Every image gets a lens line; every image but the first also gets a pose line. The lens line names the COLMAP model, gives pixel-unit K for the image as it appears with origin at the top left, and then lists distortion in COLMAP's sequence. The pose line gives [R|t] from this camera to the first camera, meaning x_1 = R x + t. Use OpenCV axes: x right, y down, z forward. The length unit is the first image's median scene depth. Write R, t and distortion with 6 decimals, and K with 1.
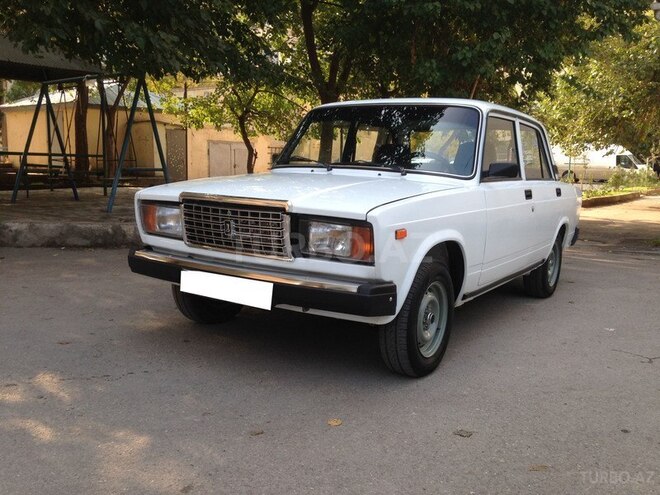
lens RADIAL K [[623.4, 0, 327.2], [0, 623.4, 247.0], [0, 0, 1]] dist [0.072417, 0.000000]
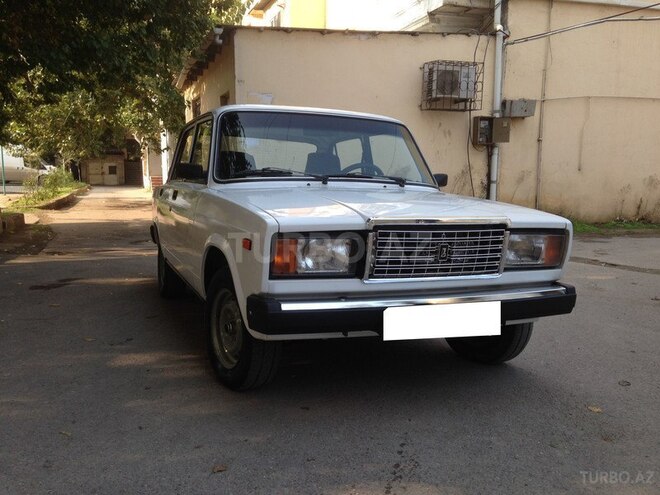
lens RADIAL K [[623.4, 0, 328.0], [0, 623.4, 250.0], [0, 0, 1]] dist [0.072417, 0.000000]
pose [[0.559398, -0.116579, 0.820660, -0.986999], [0.111570, 0.991641, 0.064817, -0.111001], [-0.821356, 0.055302, 0.567728, 0.623716]]
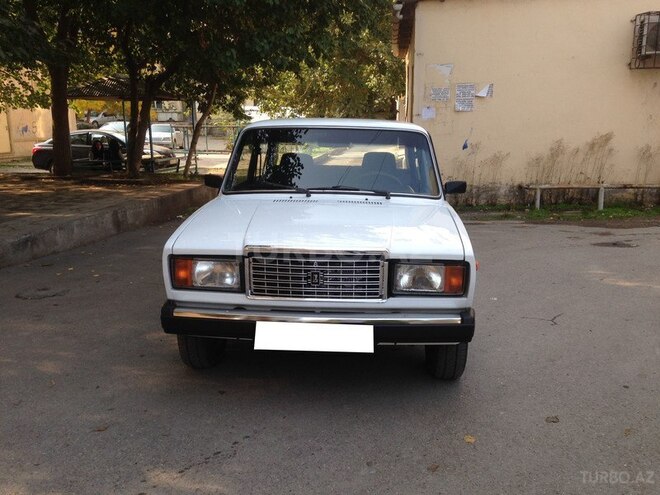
lens RADIAL K [[623.4, 0, 324.3], [0, 623.4, 249.4], [0, 0, 1]] dist [0.072417, 0.000000]
pose [[0.865038, -0.128148, 0.485064, -0.628891], [0.092419, 0.990985, 0.096990, -0.173600], [-0.493121, -0.039071, 0.869083, 0.115108]]
